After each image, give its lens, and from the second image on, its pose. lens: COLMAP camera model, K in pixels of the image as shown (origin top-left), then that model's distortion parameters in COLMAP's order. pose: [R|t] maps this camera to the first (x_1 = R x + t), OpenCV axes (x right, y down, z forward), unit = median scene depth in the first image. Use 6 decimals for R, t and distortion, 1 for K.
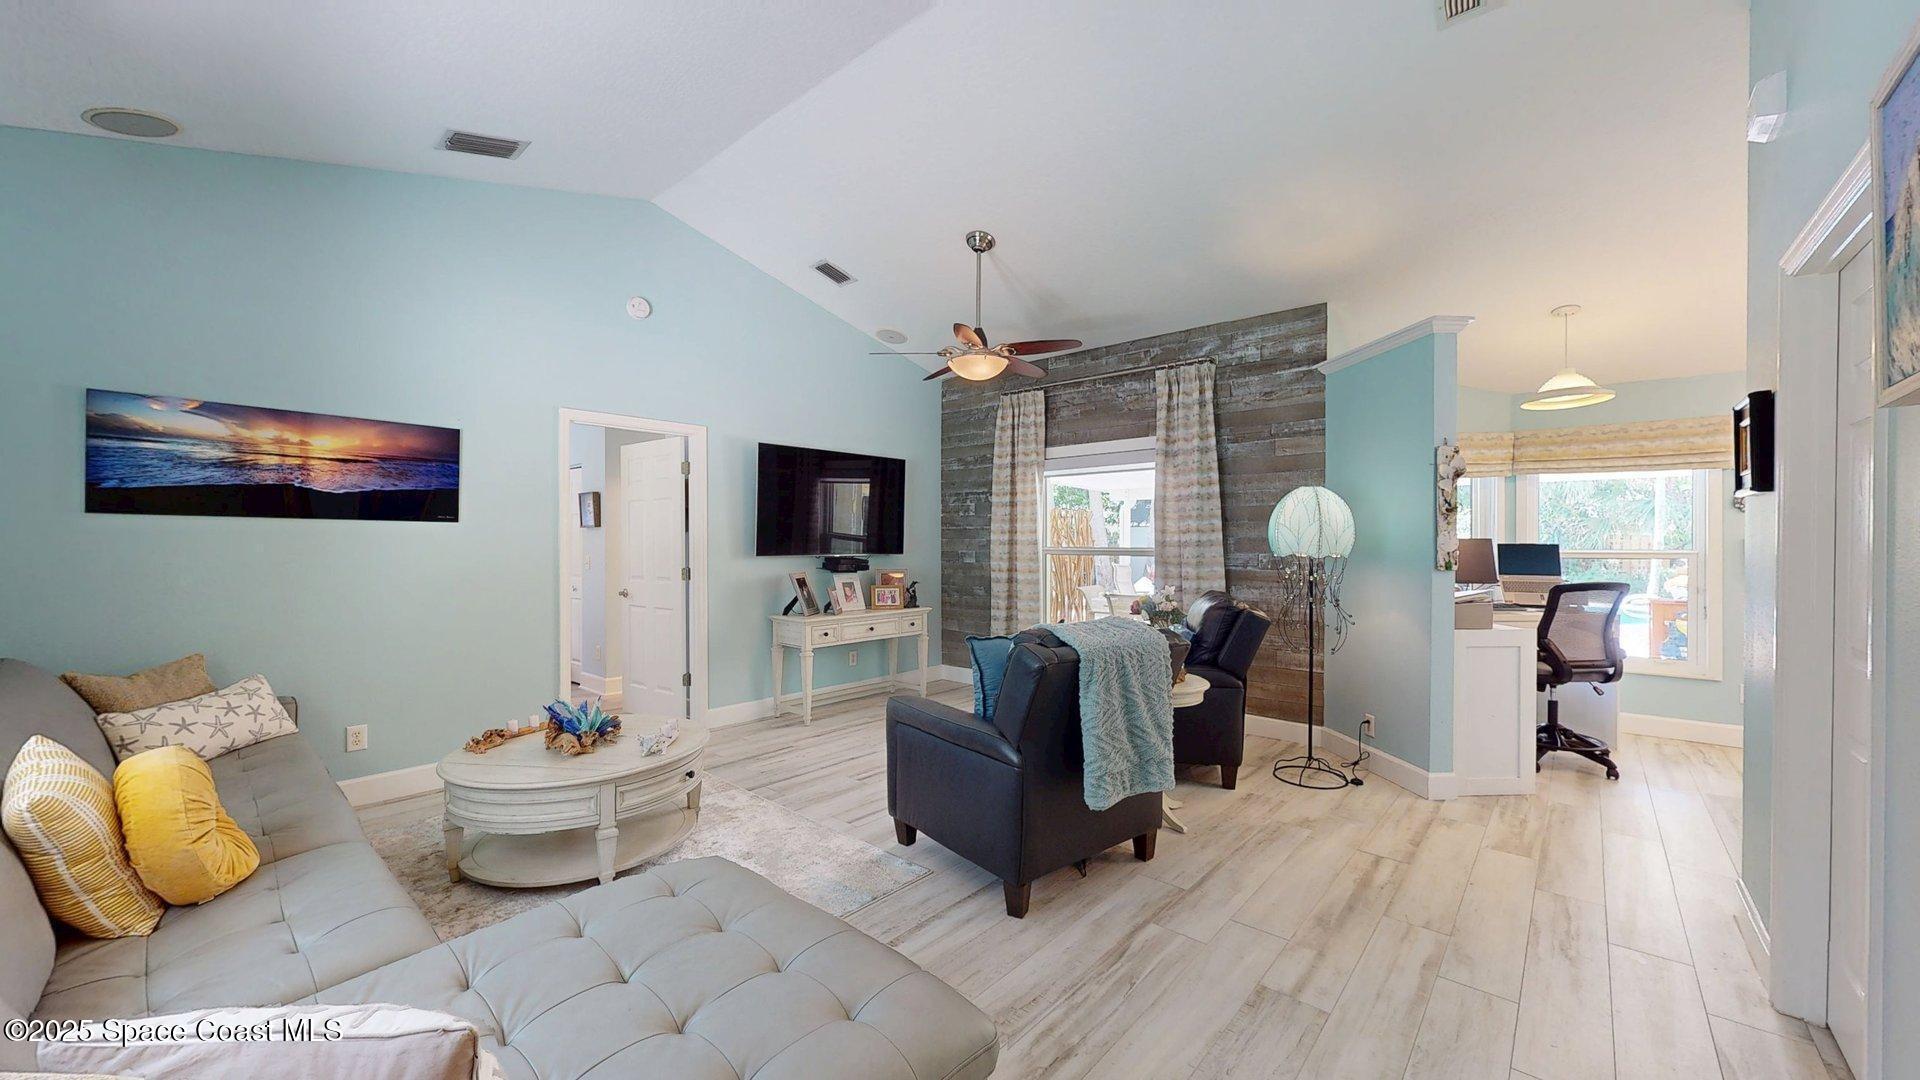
lens RADIAL K [[700.0, 0, 958.9], [0, 700.0, 544.2], [0, 0, 1]] dist [-0.003201, 0.000484]
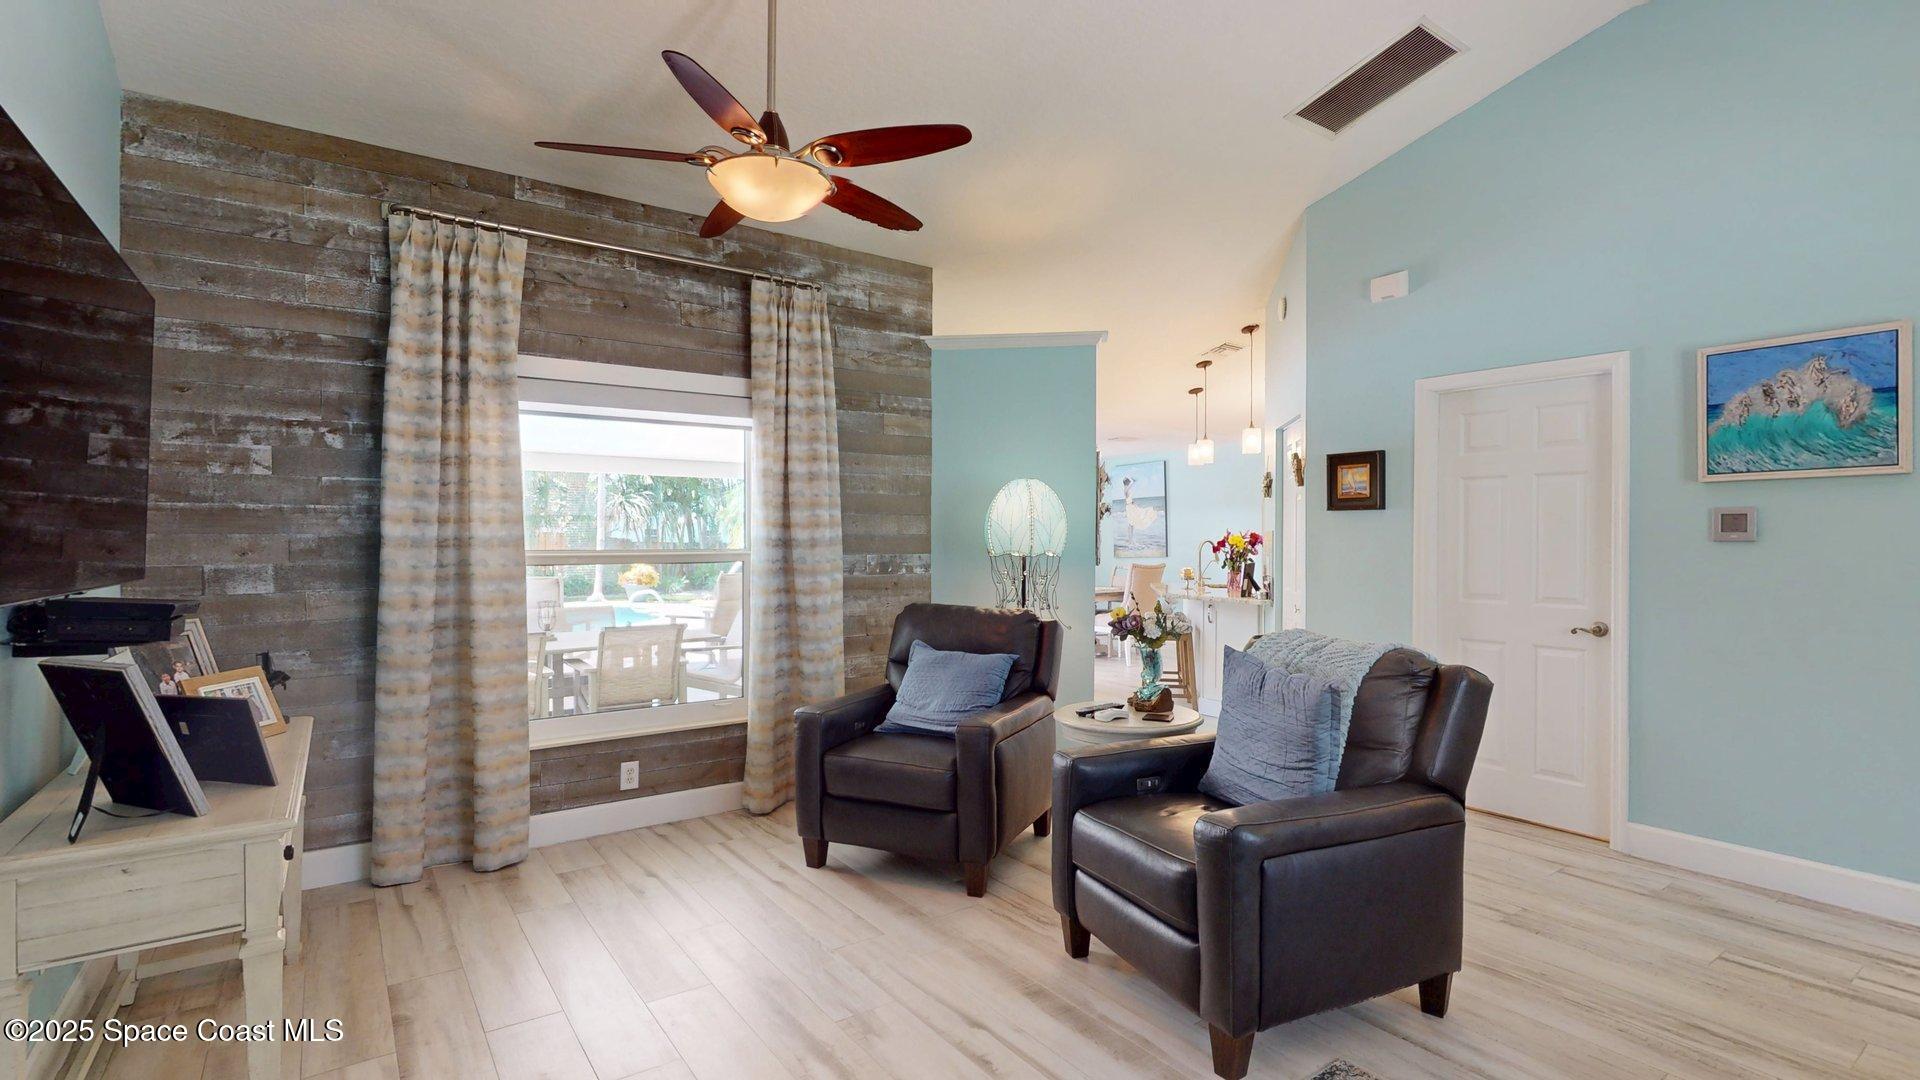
lens RADIAL K [[885.3, 0, 959.1], [0, 885.3, 541.9], [0, 0, 1]] dist [-0.003302, -0.000365]
pose [[0.220735, -0.003562, 0.975327, -0.519131], [0.005990, 0.999979, 0.002297, -0.002423], [-0.975315, 0.005335, 0.220752, 0.672924]]
